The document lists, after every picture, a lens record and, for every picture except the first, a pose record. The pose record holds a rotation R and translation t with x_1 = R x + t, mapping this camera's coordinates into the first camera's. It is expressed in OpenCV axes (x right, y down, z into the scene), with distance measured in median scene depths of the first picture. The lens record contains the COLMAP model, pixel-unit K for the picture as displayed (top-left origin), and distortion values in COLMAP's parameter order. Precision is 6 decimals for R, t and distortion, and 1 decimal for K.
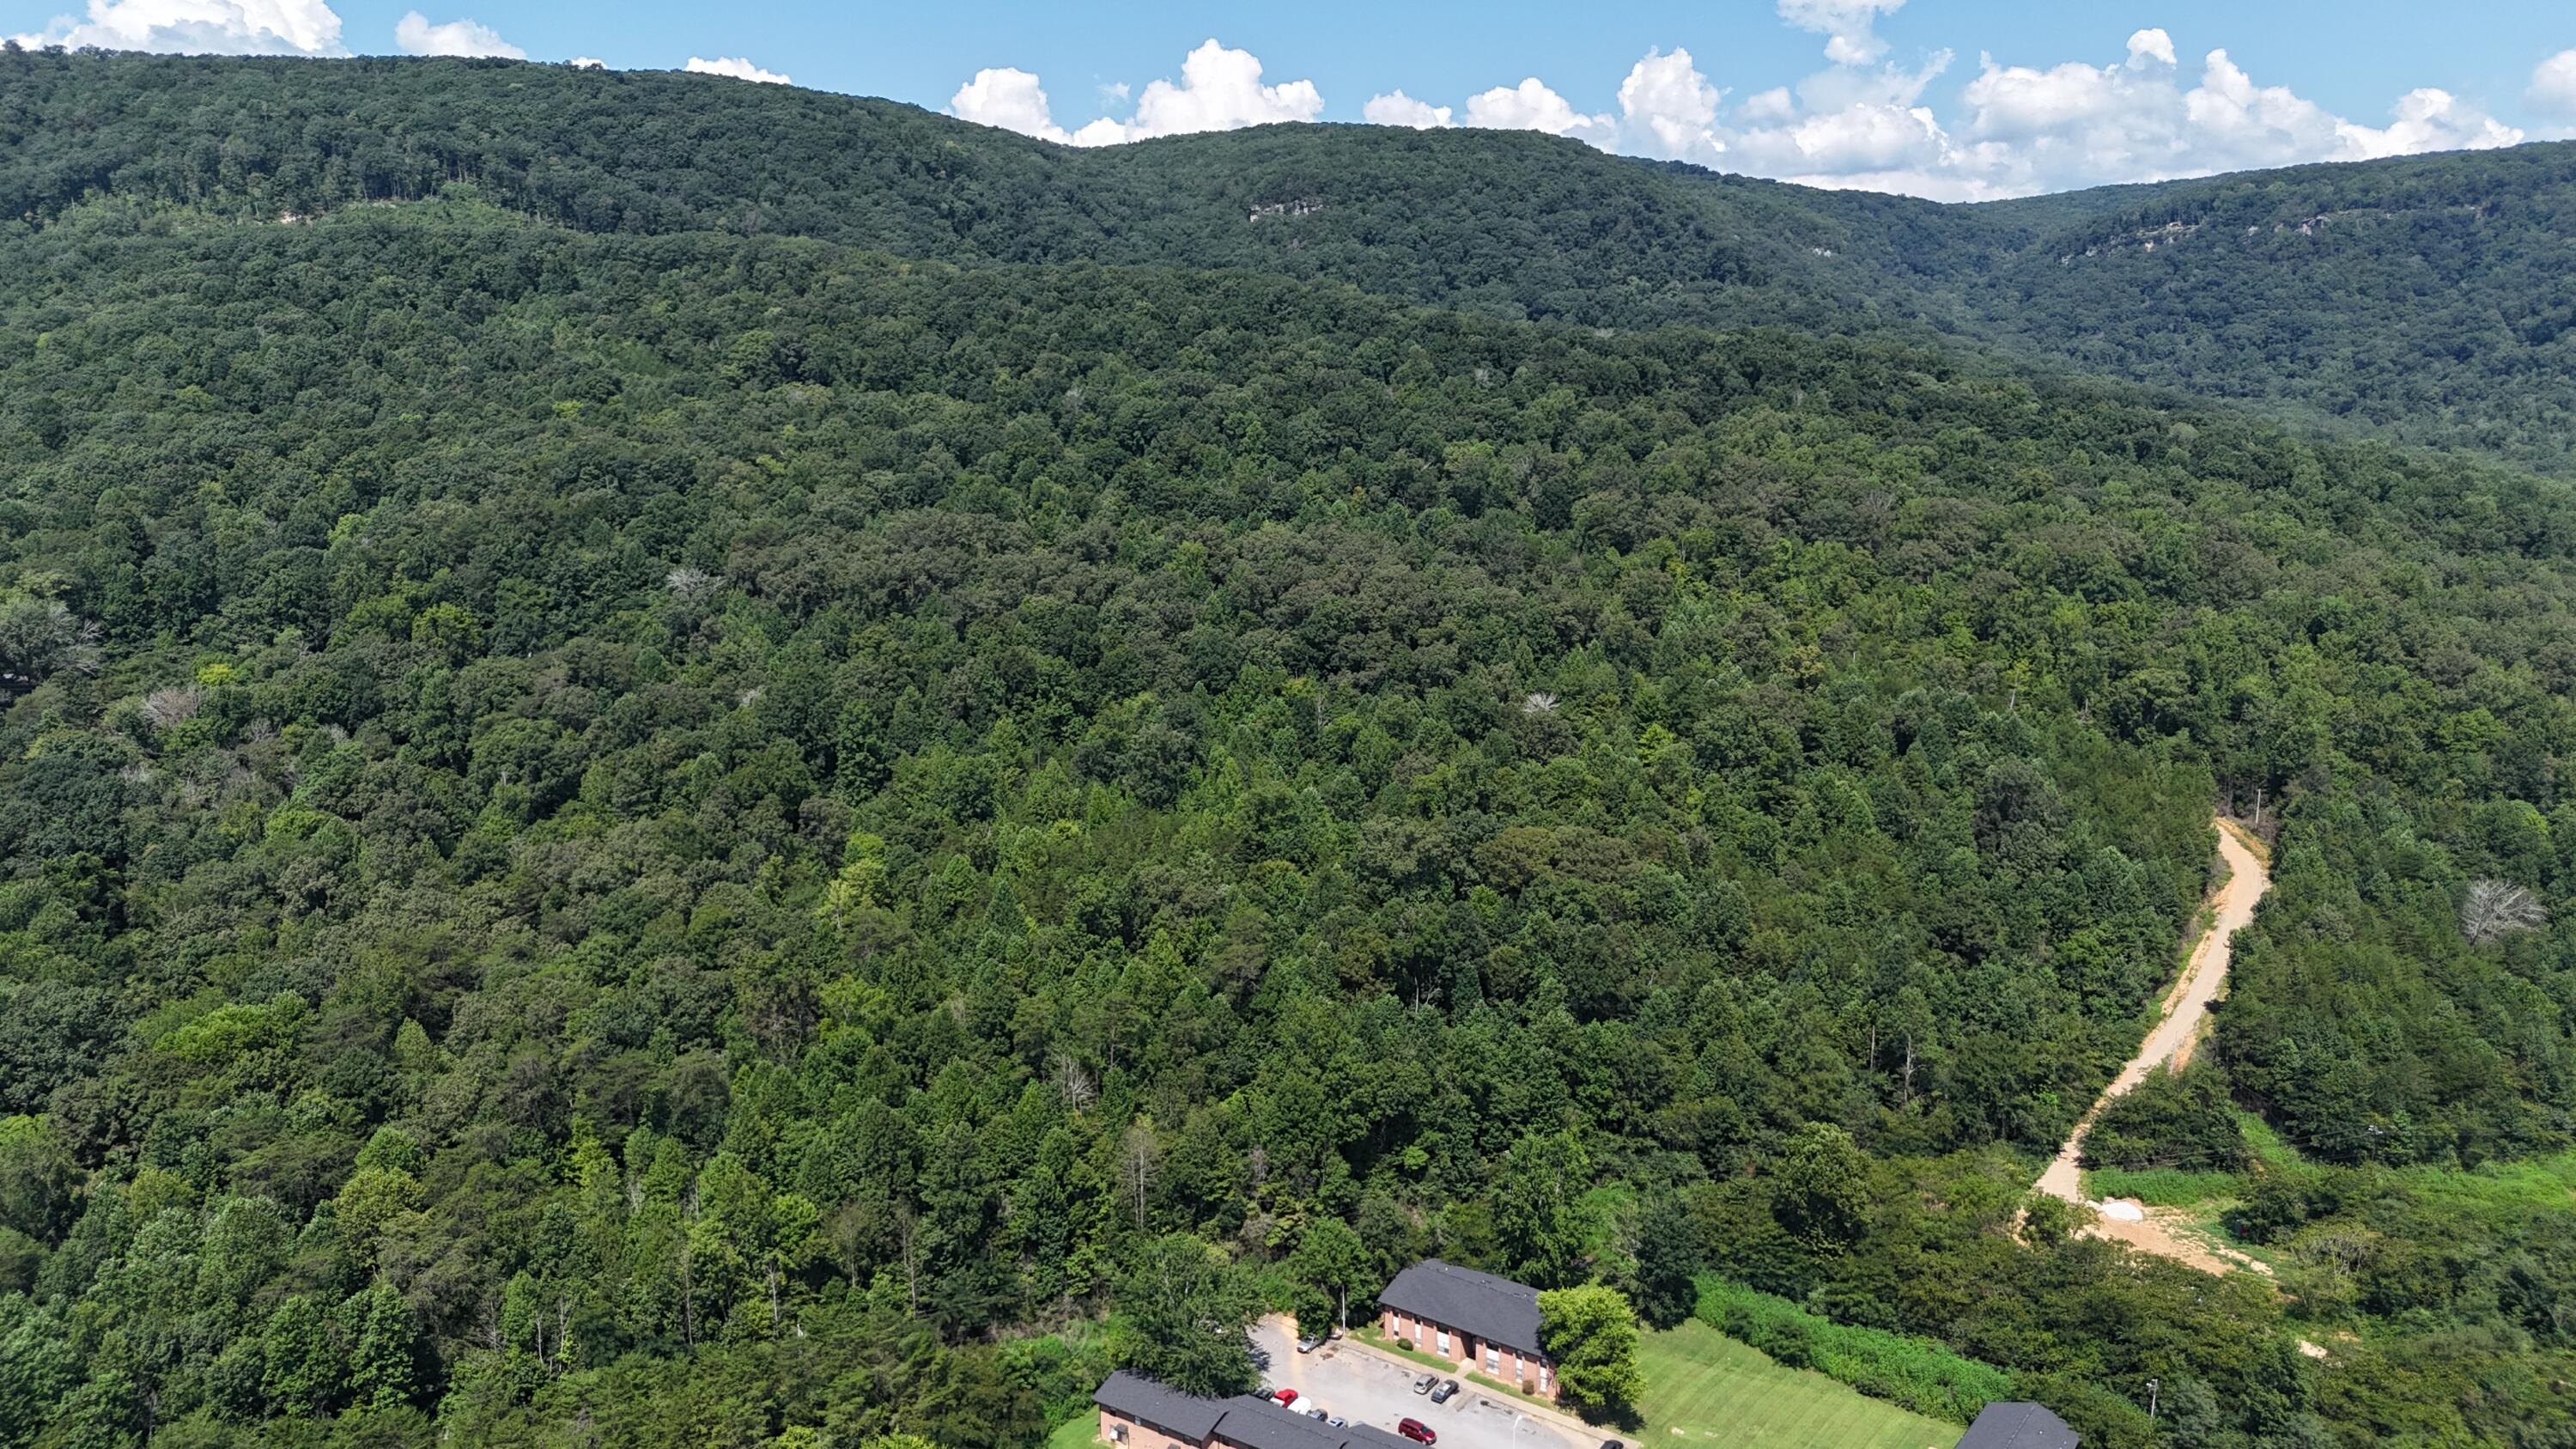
lens RADIAL K [[1903.3, 0, 1293.0], [0, 1903.3, 725.5], [0, 0, 1]] dist [0.069858, -0.064141]
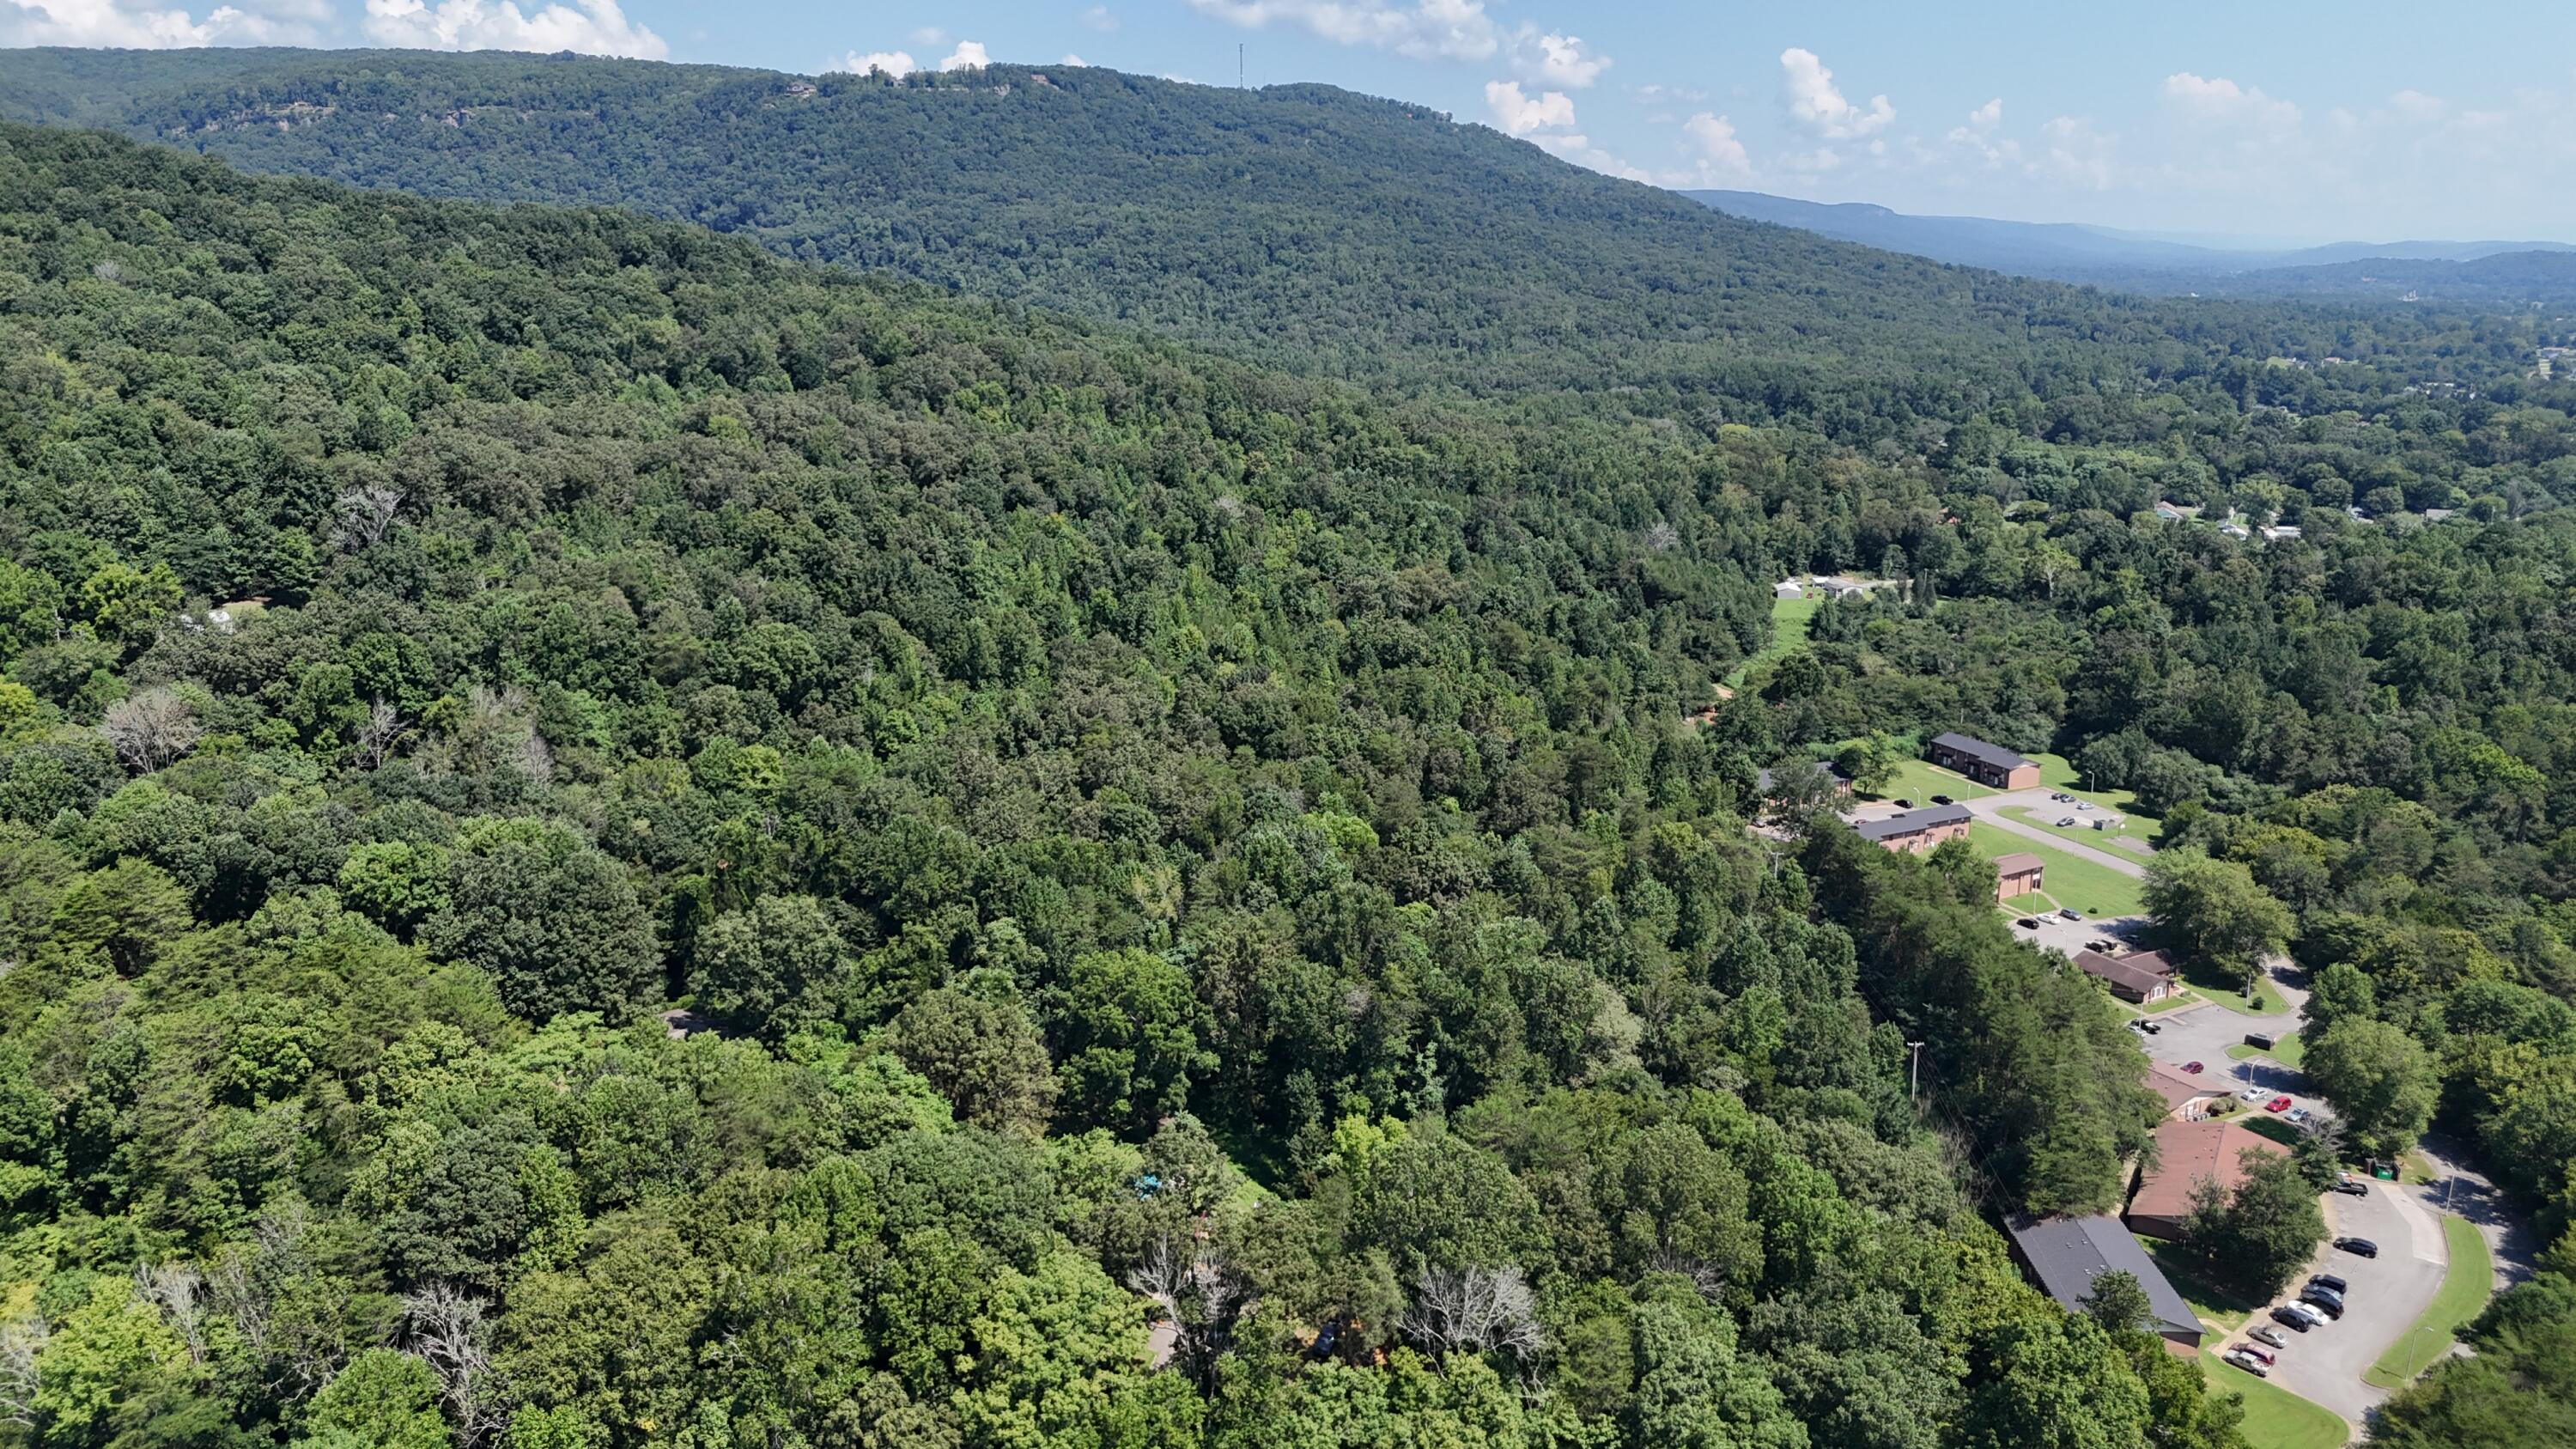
lens RADIAL K [[1903.3, 0, 1294.2], [0, 1903.3, 732.2], [0, 0, 1]] dist [0.069858, -0.064141]
pose [[0.490975, -0.209909, 0.845507, -0.571614], [0.158024, 0.975896, 0.150517, -0.032809], [-0.856721, 0.059710, 0.512312, 0.178895]]
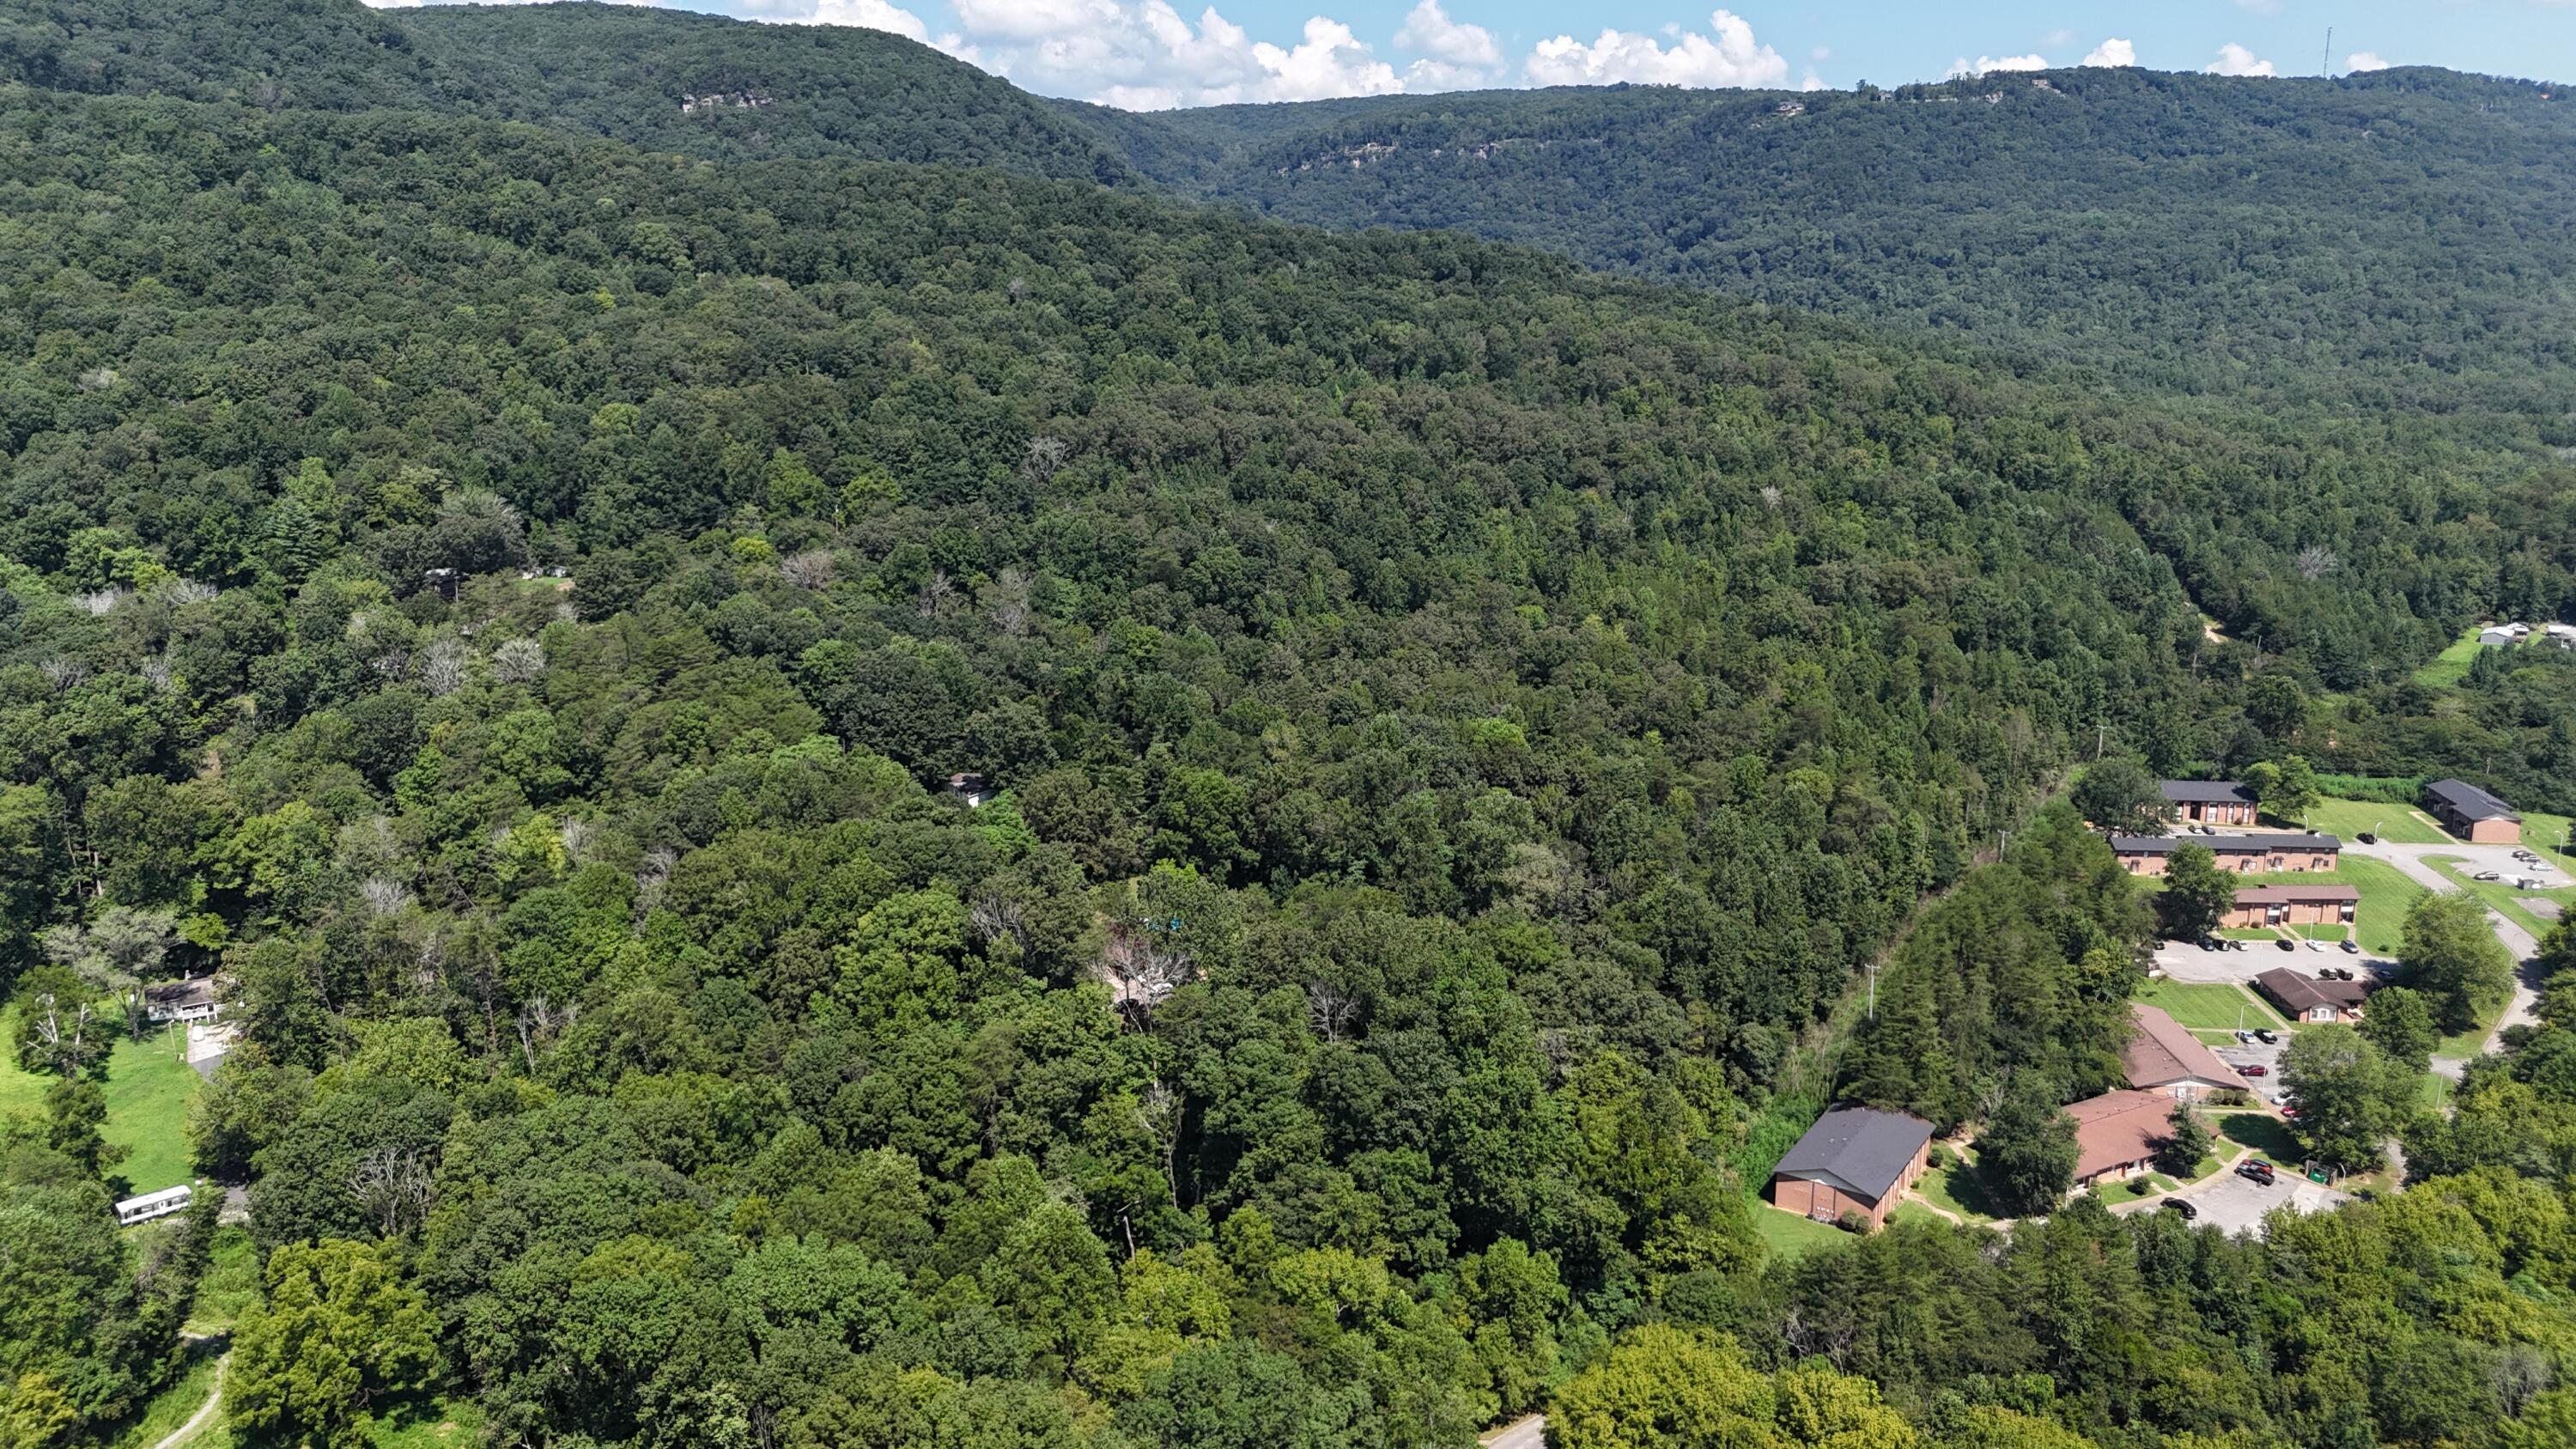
lens RADIAL K [[1903.3, 0, 1297.9], [0, 1903.3, 727.8], [0, 0, 1]] dist [0.069858, -0.064141]
pose [[0.871749, -0.115513, 0.476140, -0.511517], [0.090246, 0.993039, 0.075685, 0.008202], [-0.481569, -0.023009, 0.876106, -0.049916]]
